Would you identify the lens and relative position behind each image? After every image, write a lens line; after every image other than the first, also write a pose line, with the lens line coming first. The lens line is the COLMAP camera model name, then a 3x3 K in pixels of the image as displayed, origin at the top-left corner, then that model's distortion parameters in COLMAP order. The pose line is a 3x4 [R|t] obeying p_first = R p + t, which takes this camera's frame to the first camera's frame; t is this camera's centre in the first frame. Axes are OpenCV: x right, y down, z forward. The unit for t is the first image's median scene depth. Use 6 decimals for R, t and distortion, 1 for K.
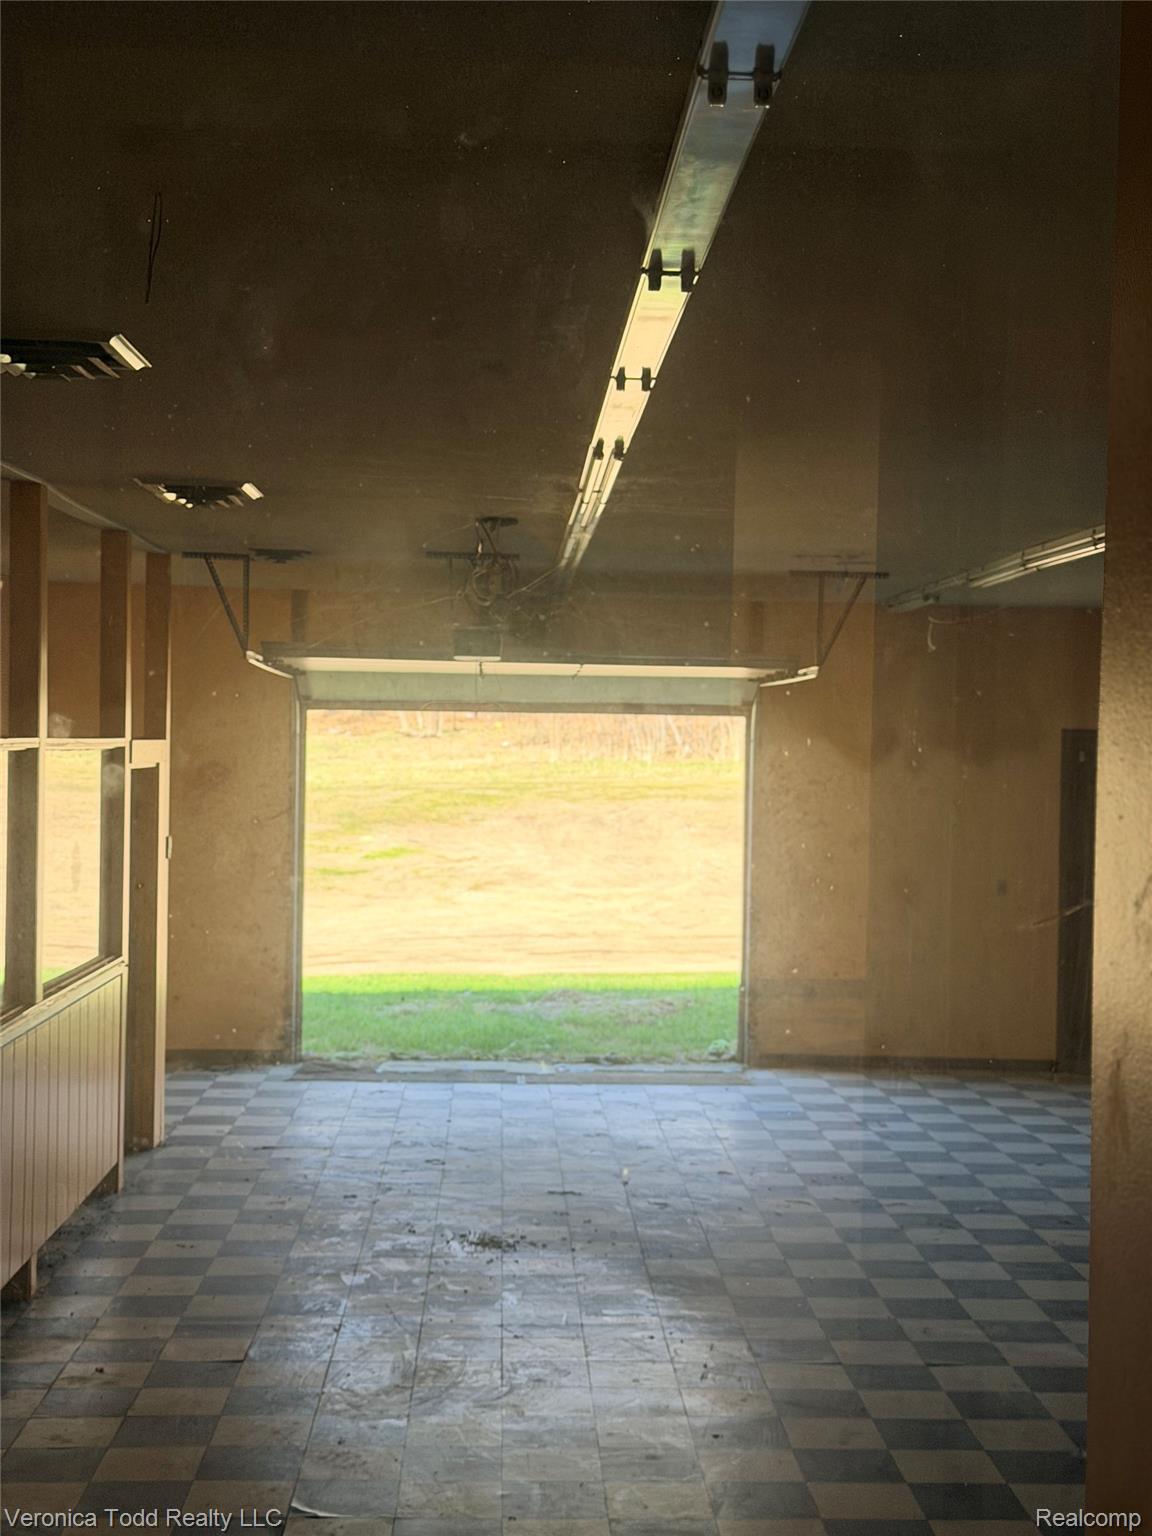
lens RADIAL K [[2146.2, 0, 579.9], [0, 2146.2, 766.2], [0, 0, 1]] dist [0.136193, 0.000000]
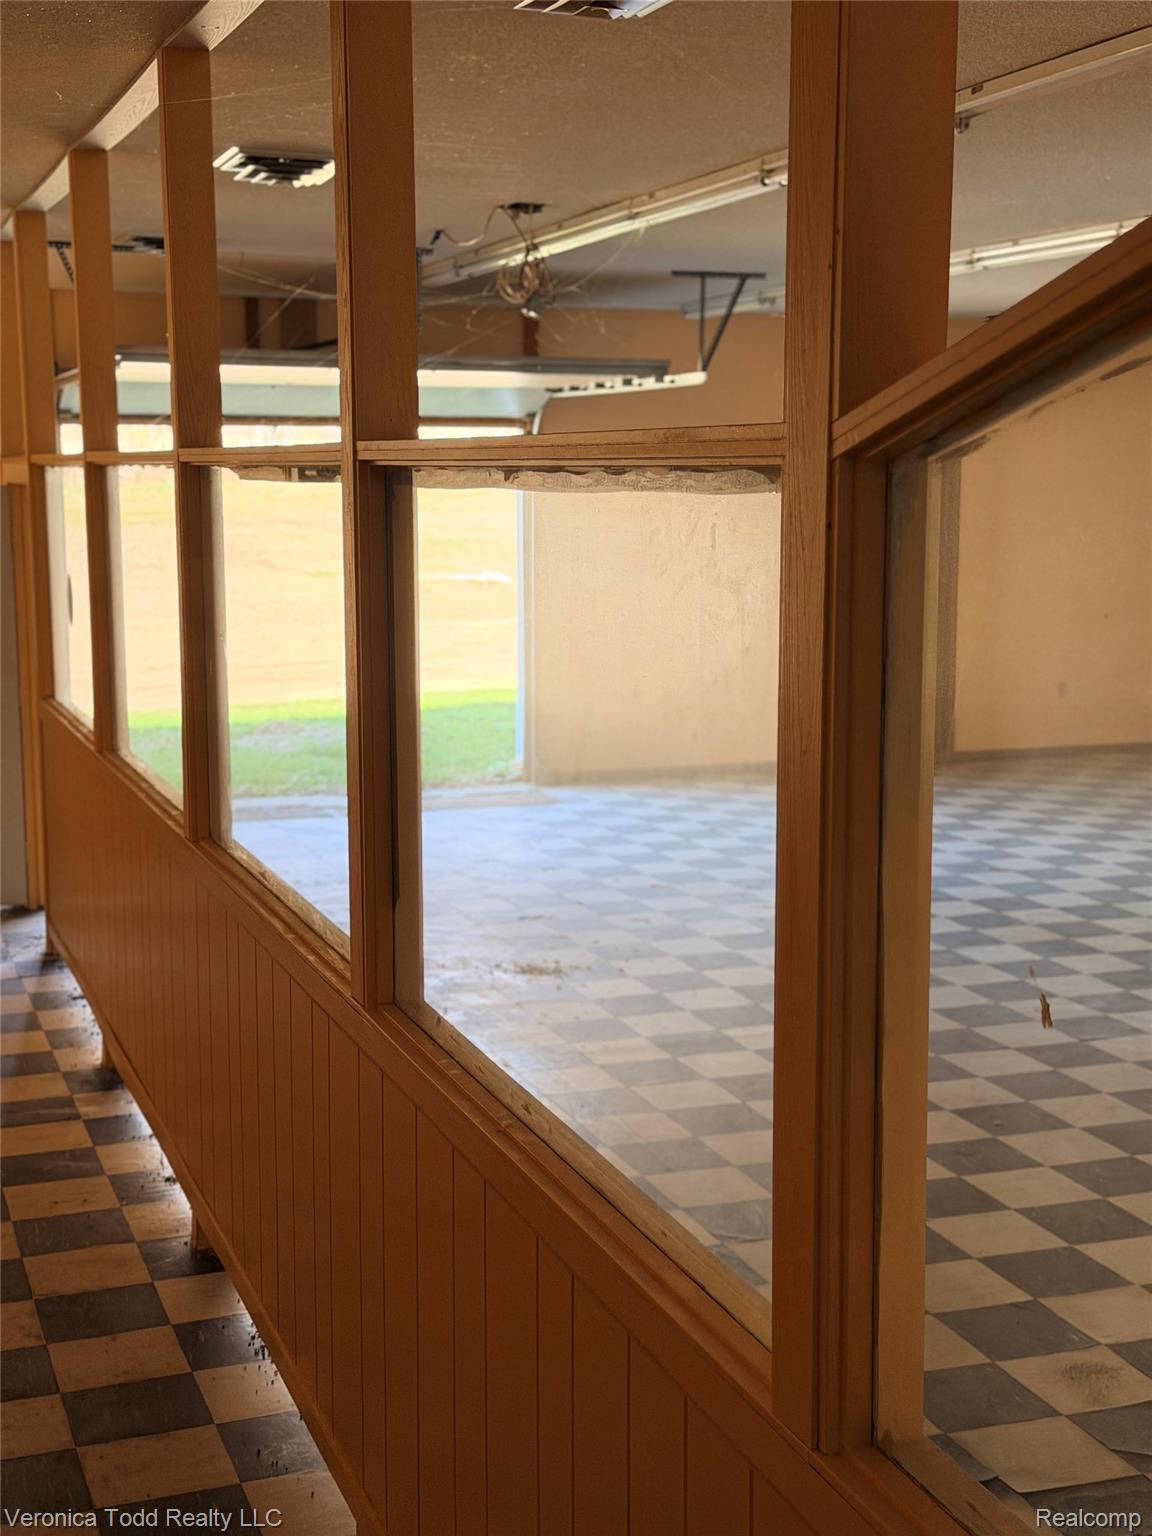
lens RADIAL K [[2146.2, 0, 574.5], [0, 2146.2, 771.3], [0, 0, 1]] dist [0.136193, 0.000000]
pose [[0.954433, -0.060003, 0.292330, -0.201039], [0.021854, 0.991001, 0.132056, 0.002239], [-0.297623, -0.119650, 0.947156, 0.055597]]
